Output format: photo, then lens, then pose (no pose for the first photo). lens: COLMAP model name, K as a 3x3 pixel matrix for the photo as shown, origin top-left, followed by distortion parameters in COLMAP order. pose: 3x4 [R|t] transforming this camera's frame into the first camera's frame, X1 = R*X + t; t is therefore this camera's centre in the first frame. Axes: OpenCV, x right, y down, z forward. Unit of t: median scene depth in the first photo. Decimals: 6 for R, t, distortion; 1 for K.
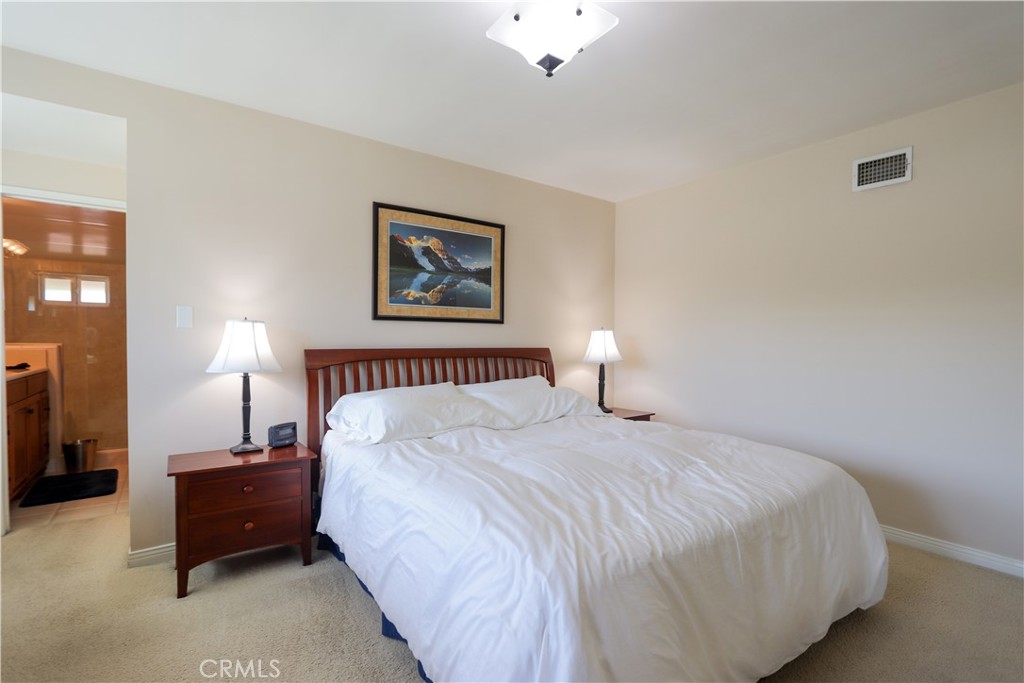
lens RADIAL K [[474.6, 0, 510.8], [0, 474.6, 341.4], [0, 0, 1]] dist [0.000086, 0.001945]
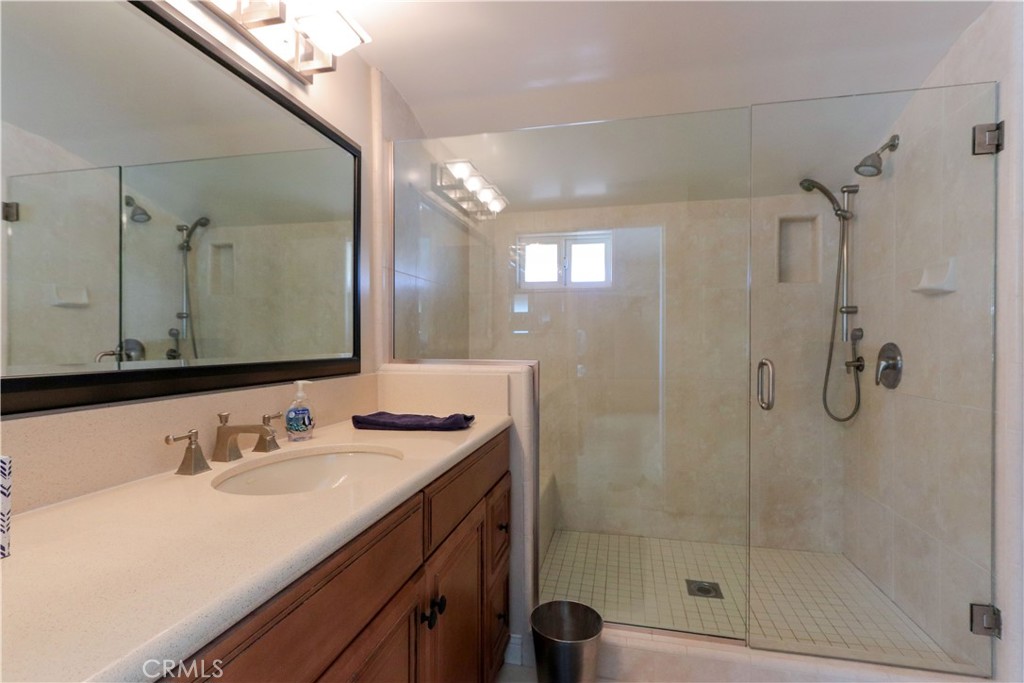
lens RADIAL K [[474.6, 0, 512.1], [0, 474.6, 344.5], [0, 0, 1]] dist [0.000086, 0.001945]
pose [[0.652791, 0.005842, -0.757516, -0.608227], [-0.010026, 0.999949, -0.000928, -0.009661], [0.757472, 0.008201, 0.652816, 0.674697]]
